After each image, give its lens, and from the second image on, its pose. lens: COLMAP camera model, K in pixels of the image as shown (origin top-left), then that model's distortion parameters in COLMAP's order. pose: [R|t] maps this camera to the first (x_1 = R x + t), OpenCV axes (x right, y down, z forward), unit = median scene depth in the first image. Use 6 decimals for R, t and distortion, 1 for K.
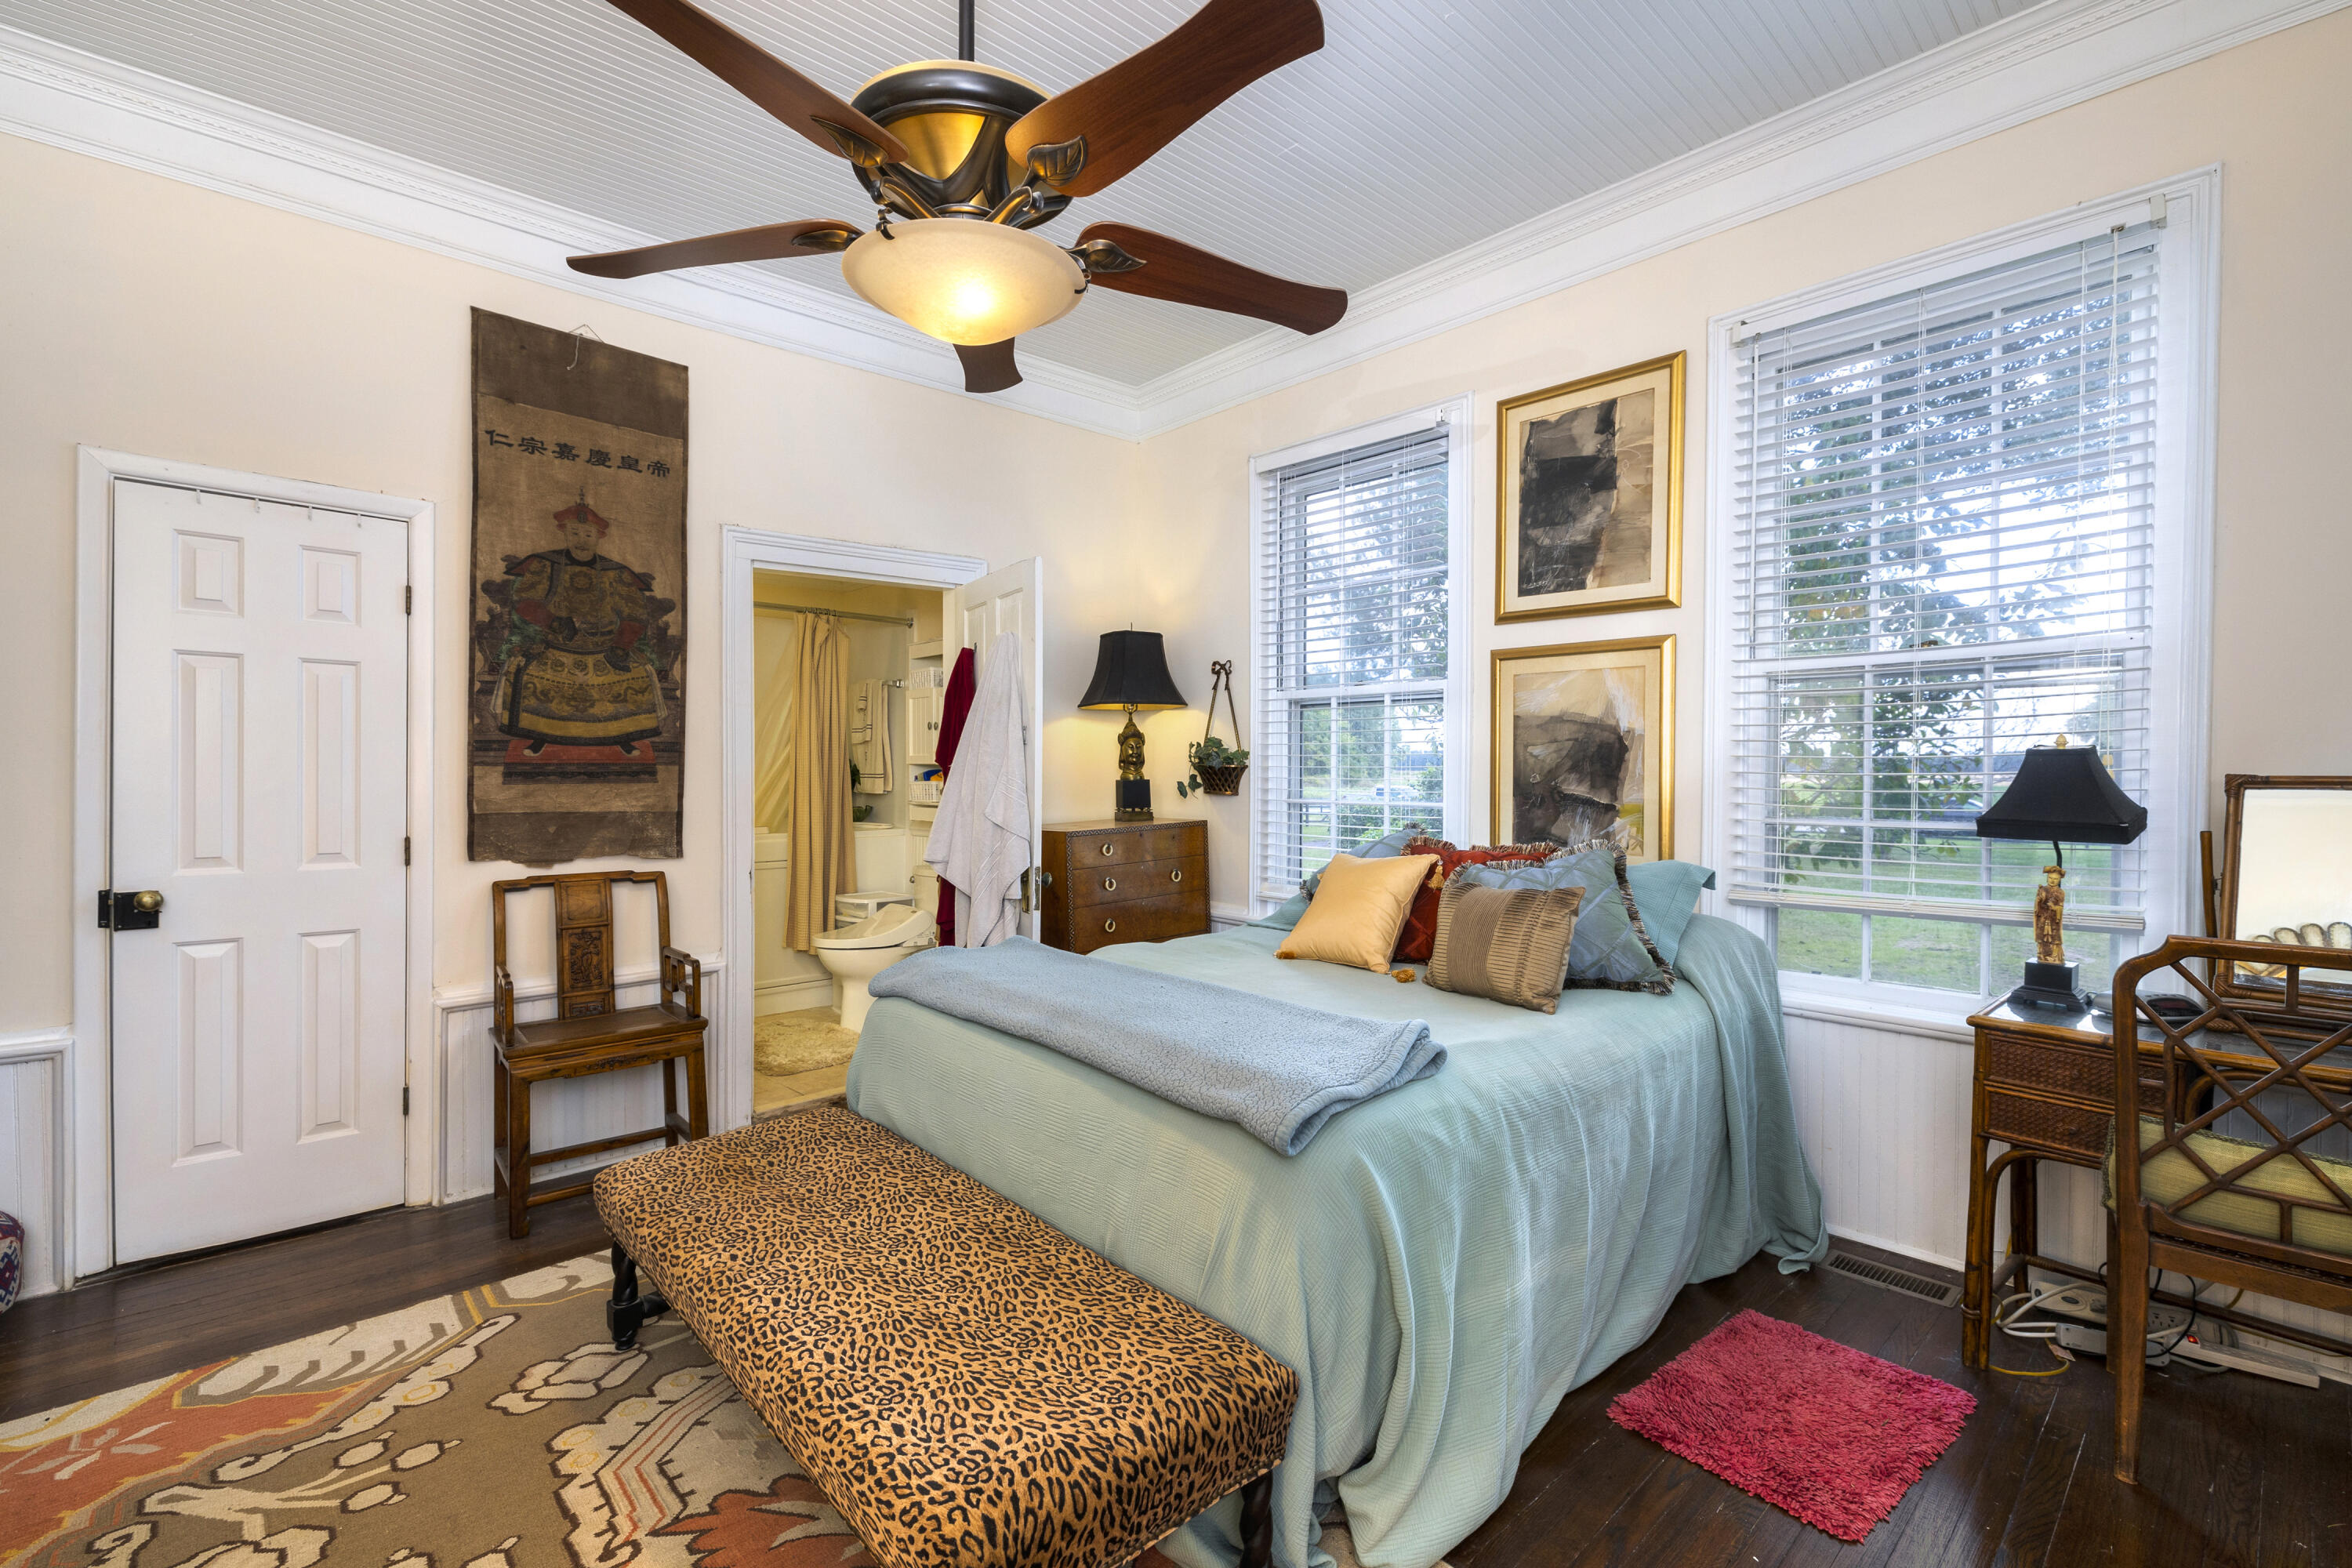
lens RADIAL K [[1021.3, 0, 1224.0], [0, 1021.3, 783.8], [0, 0, 1]] dist [-0.001730, 0.000457]
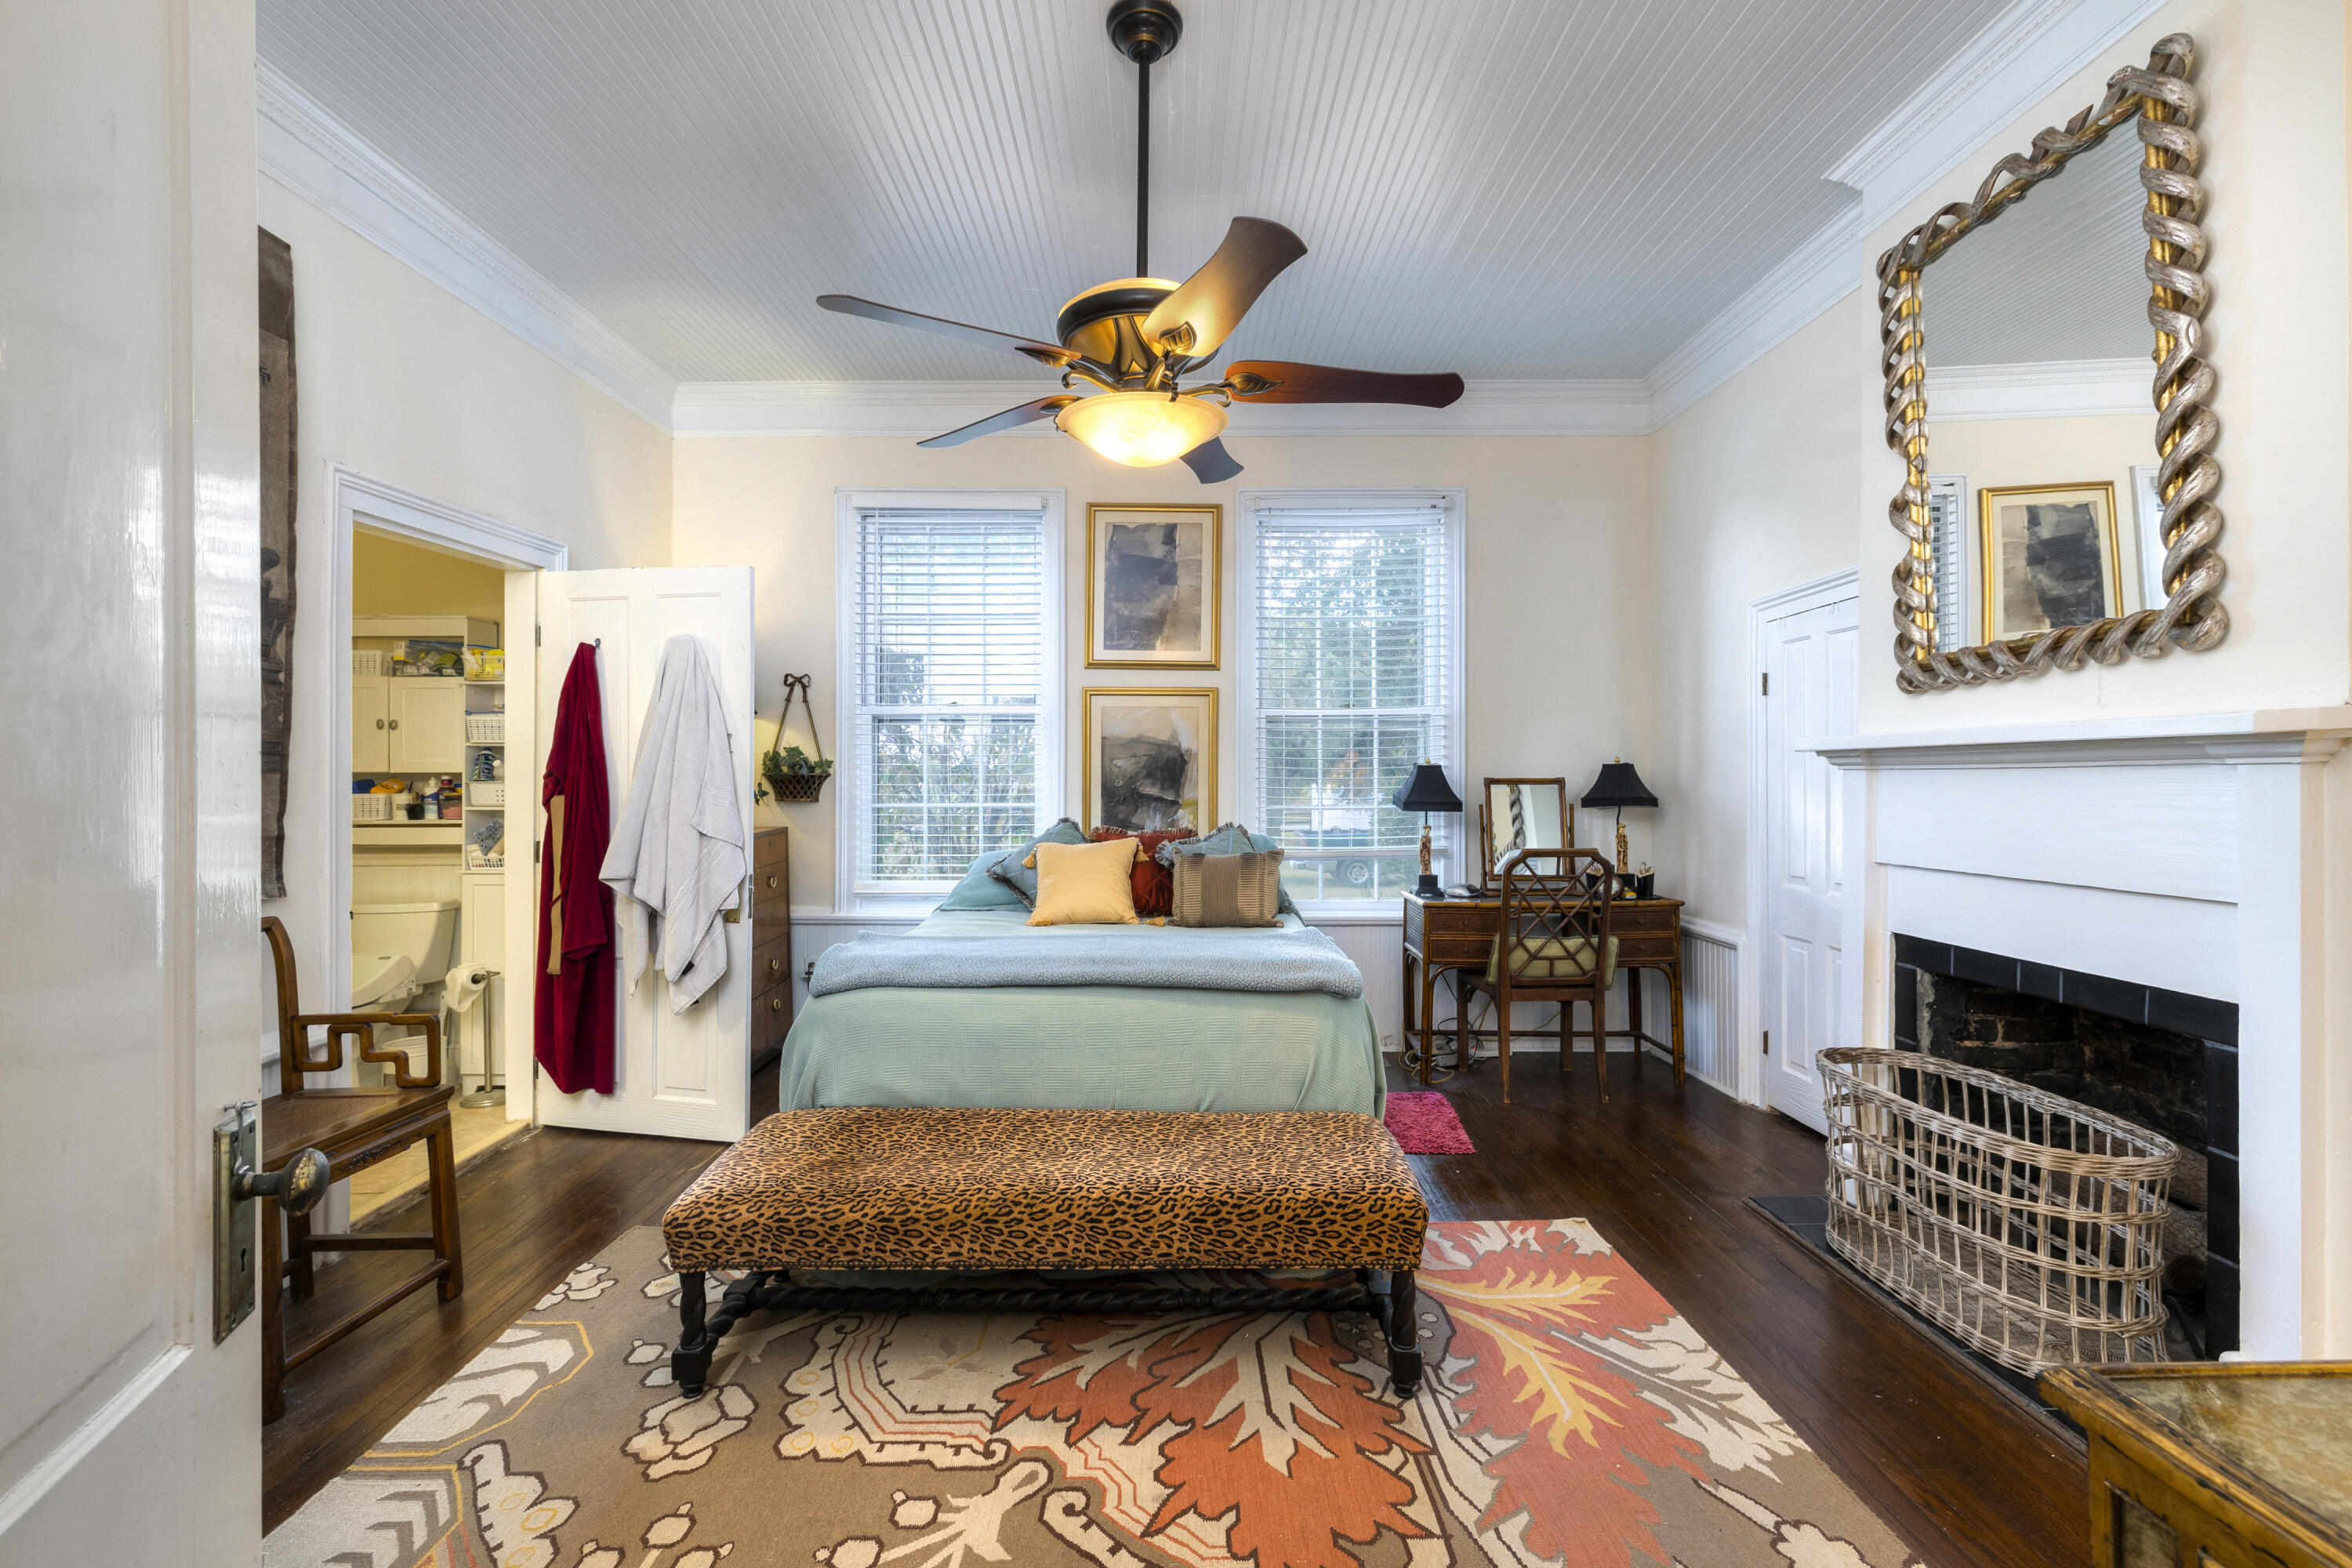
lens RADIAL K [[992.9, 0, 1173.3], [0, 992.9, 777.2], [0, 0, 1]] dist [-0.001027, 0.000172]
pose [[0.686414, -0.002474, 0.727207, -0.658879], [0.014060, 0.999852, -0.009870, 0.000973], [-0.727075, 0.016999, 0.686348, 0.031558]]
